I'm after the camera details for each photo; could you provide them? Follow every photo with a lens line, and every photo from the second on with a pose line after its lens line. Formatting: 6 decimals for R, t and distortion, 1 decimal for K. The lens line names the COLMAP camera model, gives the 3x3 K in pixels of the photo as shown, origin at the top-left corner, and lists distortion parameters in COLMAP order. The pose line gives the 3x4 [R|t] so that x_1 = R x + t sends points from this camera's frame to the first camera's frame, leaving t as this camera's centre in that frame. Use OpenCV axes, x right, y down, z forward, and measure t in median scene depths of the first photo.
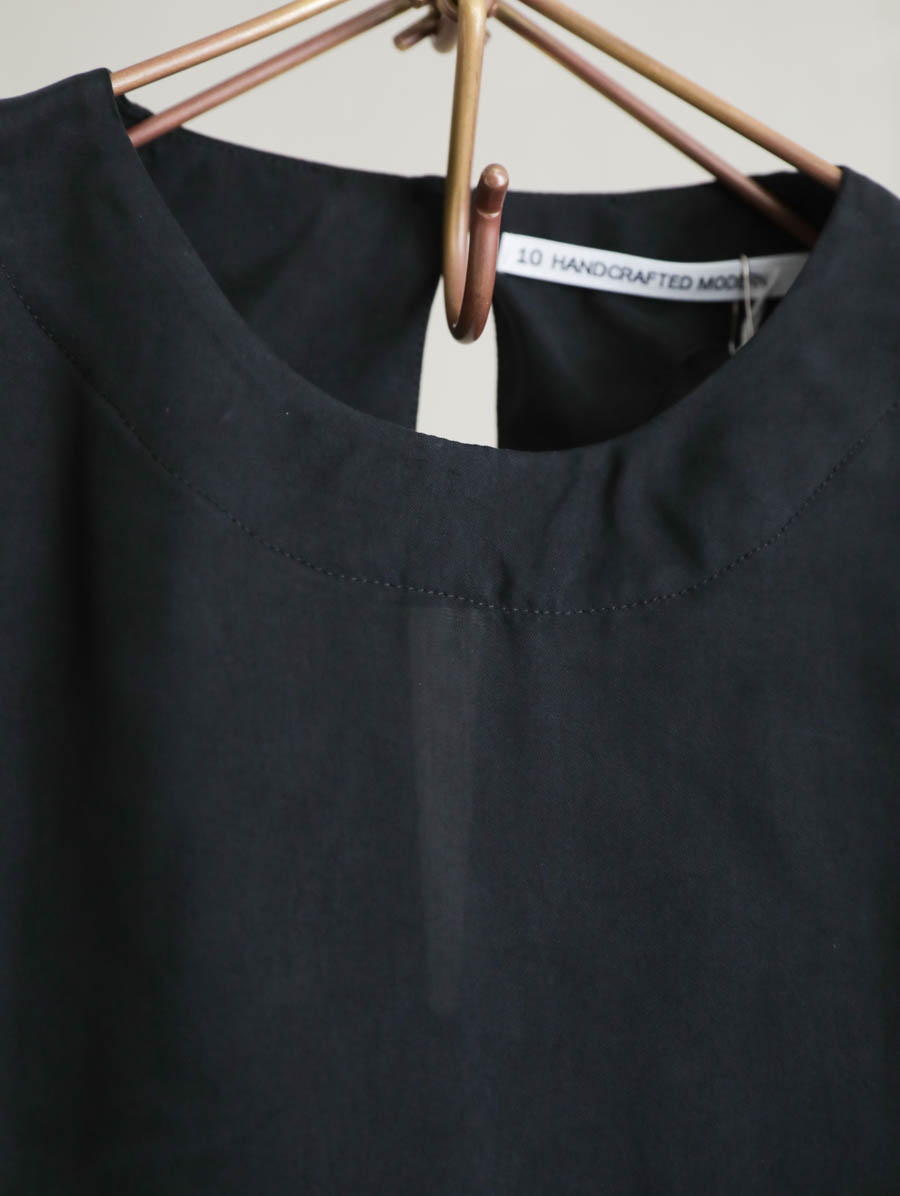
lens RADIAL K [[1662.6, 0, 450.0], [0, 1662.6, 598.0], [0, 0, 1]] dist [-0.009014, -0.004389]
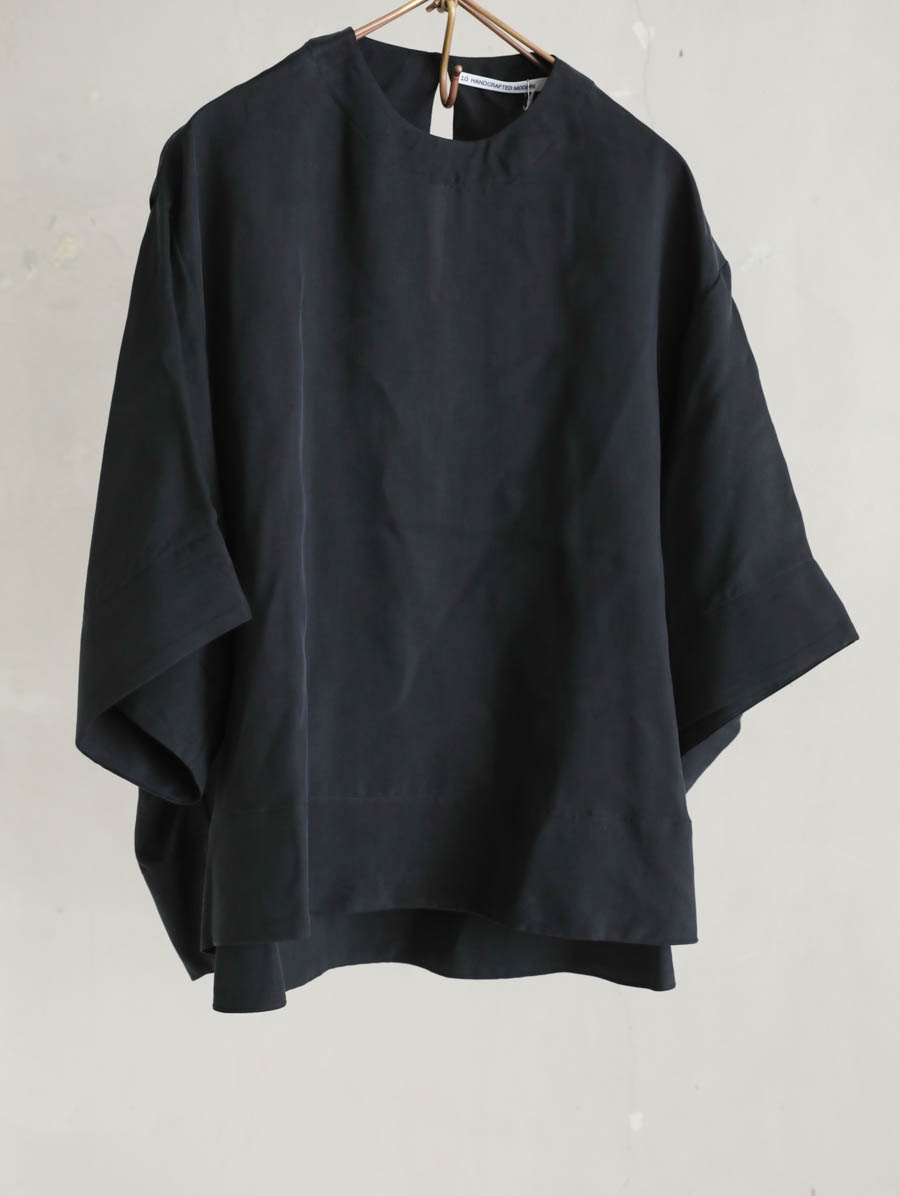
lens RADIAL K [[1703.4, 0, 450.1], [0, 1703.4, 643.5], [0, 0, 1]] dist [0.009198, 0.060820]
pose [[0.997089, 0.006267, 0.075993, -0.253037], [-0.024922, 0.968666, 0.247113, 0.054523], [-0.072063, -0.248287, 0.966002, -2.800105]]
